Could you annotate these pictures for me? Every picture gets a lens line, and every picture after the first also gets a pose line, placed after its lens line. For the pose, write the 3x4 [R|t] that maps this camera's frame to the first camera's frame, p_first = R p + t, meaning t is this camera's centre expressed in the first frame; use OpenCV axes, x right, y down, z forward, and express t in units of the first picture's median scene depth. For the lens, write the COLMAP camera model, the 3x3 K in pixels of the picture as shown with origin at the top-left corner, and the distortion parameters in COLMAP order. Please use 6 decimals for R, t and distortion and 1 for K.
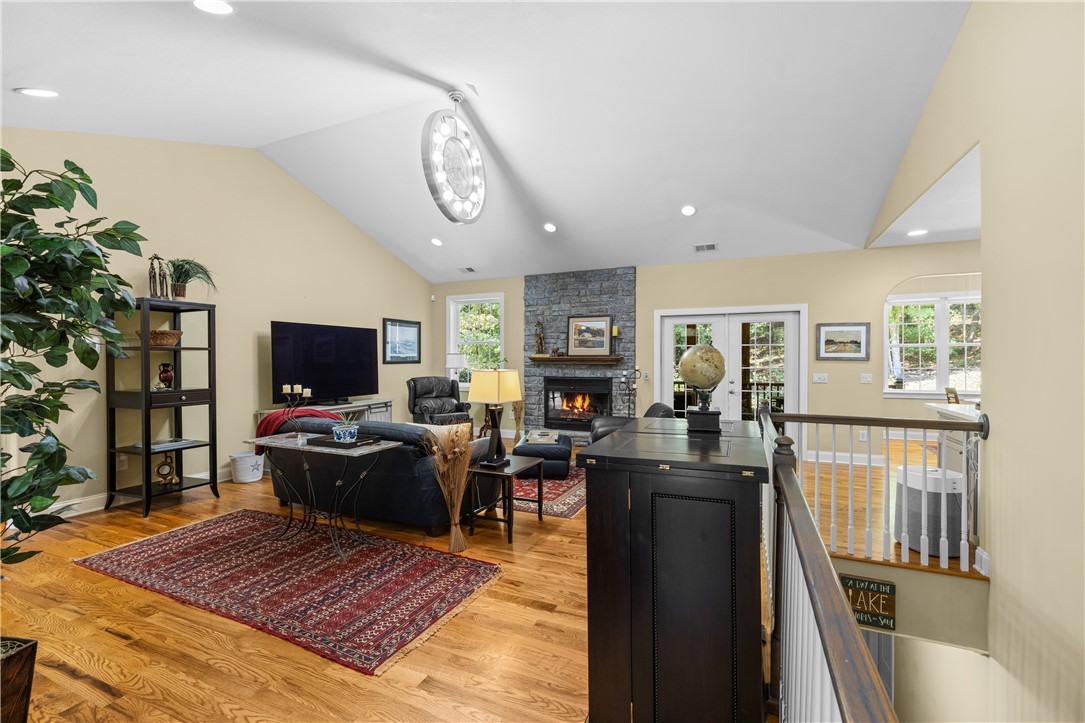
lens RADIAL K [[459.3, 0, 542.5], [0, 459.3, 361.5], [0, 0, 1]] dist [-0.001511, -0.000071]
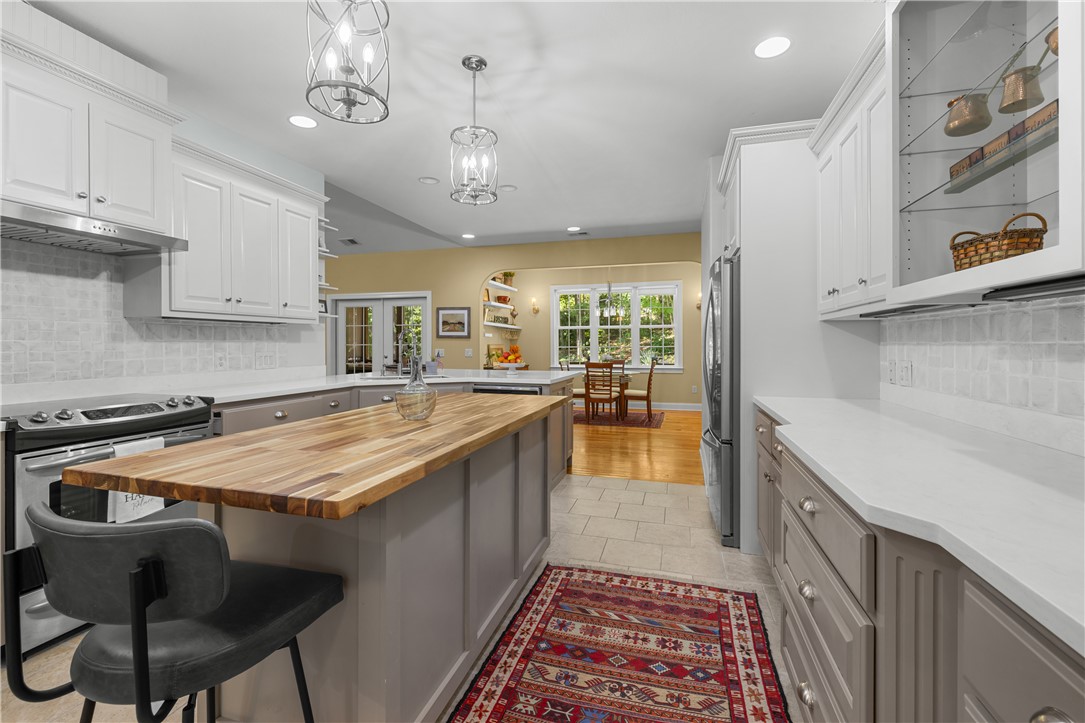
lens RADIAL K [[468.5, 0, 536.3], [0, 468.5, 342.1], [0, 0, 1]] dist [0.000821, 0.000234]
pose [[0.992716, 0.003453, 0.120427, 0.594873], [-0.002001, 0.999924, -0.012173, 0.018875], [-0.120460, 0.011843, 0.992648, -0.209873]]
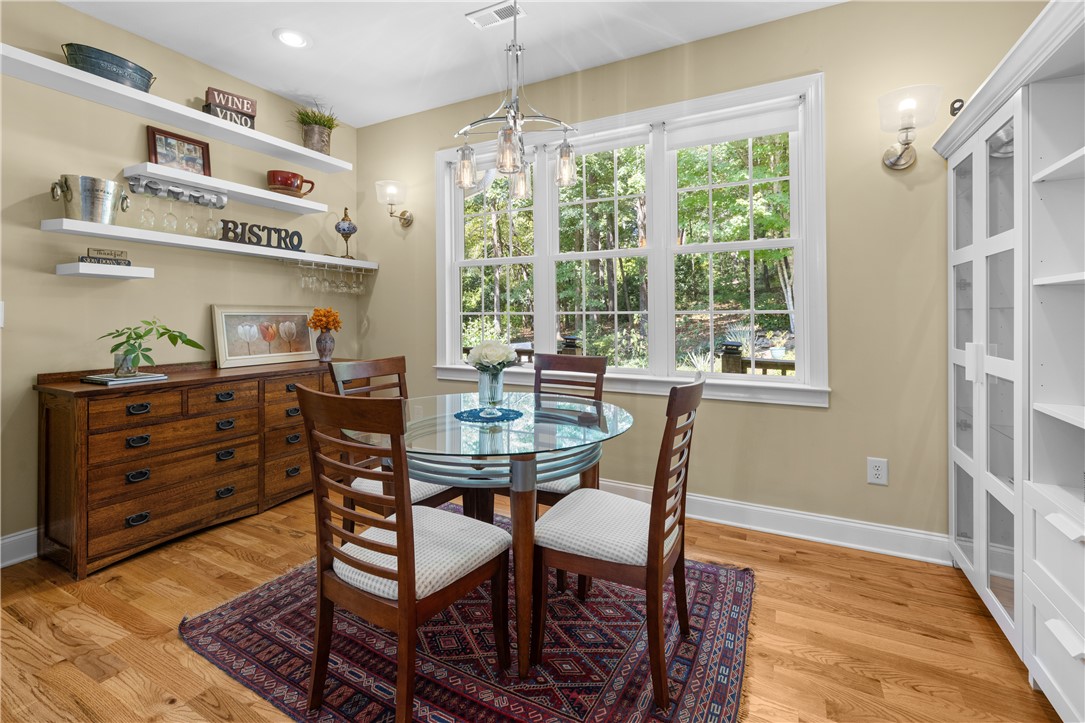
lens RADIAL K [[477.2, 0, 537.2], [0, 477.2, 310.2], [0, 0, 1]] dist [0.000684, 0.000334]
pose [[0.997790, 0.002278, -0.066414, 0.929238], [-0.003530, 0.999818, -0.018737, 0.022216], [0.066359, 0.018930, 0.997616, 0.583899]]
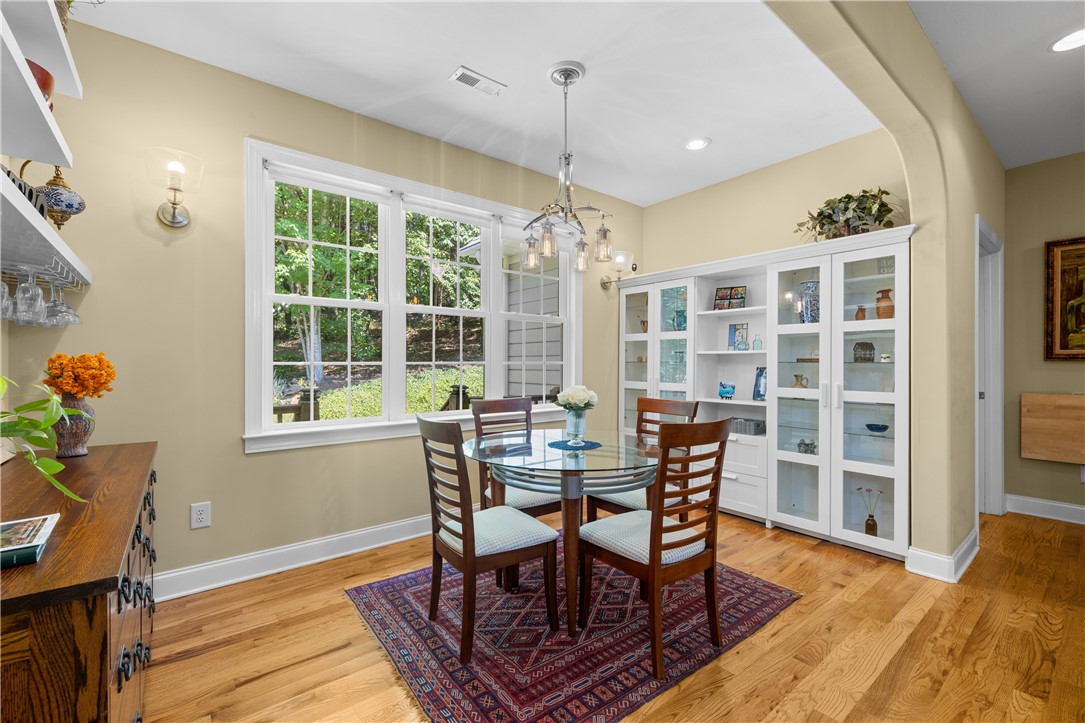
lens RADIAL K [[459.3, 0, 542.5], [0, 459.3, 361.5], [0, 0, 1]] dist [-0.001511, -0.000071]
pose [[0.461695, 0.007629, 0.887006, 0.587378], [0.005080, 0.999924, -0.011245, 0.020503], [-0.887024, 0.009698, 0.461621, 0.718268]]
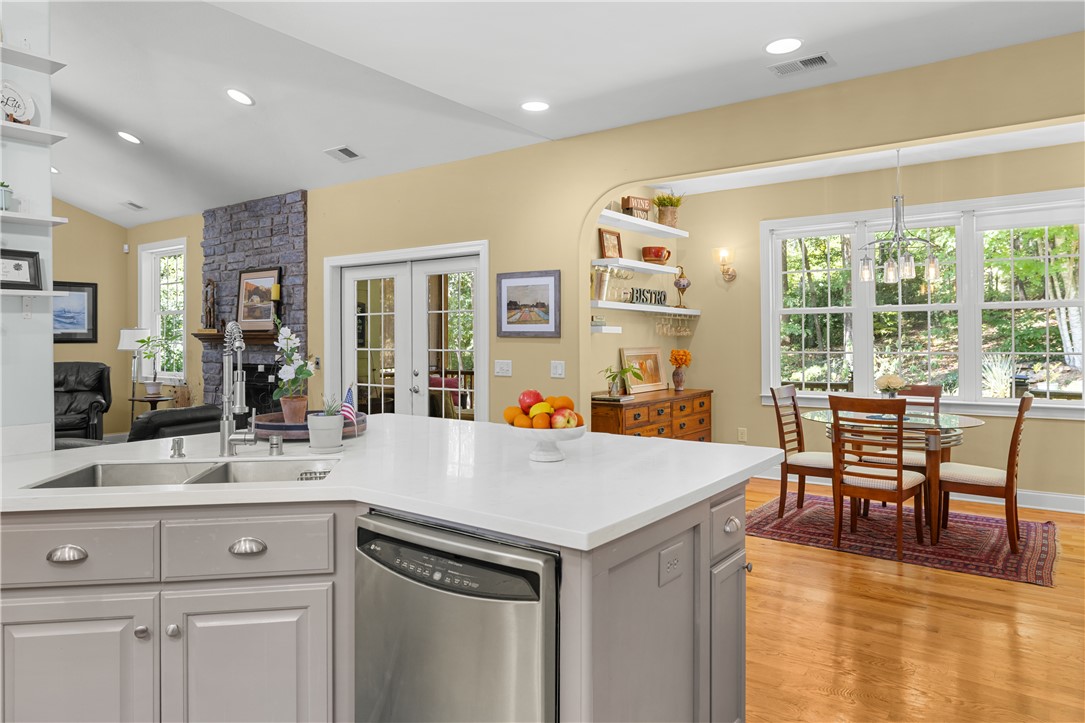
lens RADIAL K [[696.6, 0, 540.2], [0, 696.6, 339.9], [0, 0, 1]] dist [-0.001528, 0.001165]
pose [[0.976880, -0.000576, -0.213789, 0.703257], [0.000024, 0.999997, -0.002587, 0.002535], [0.213790, 0.002522, 0.976876, 0.128910]]
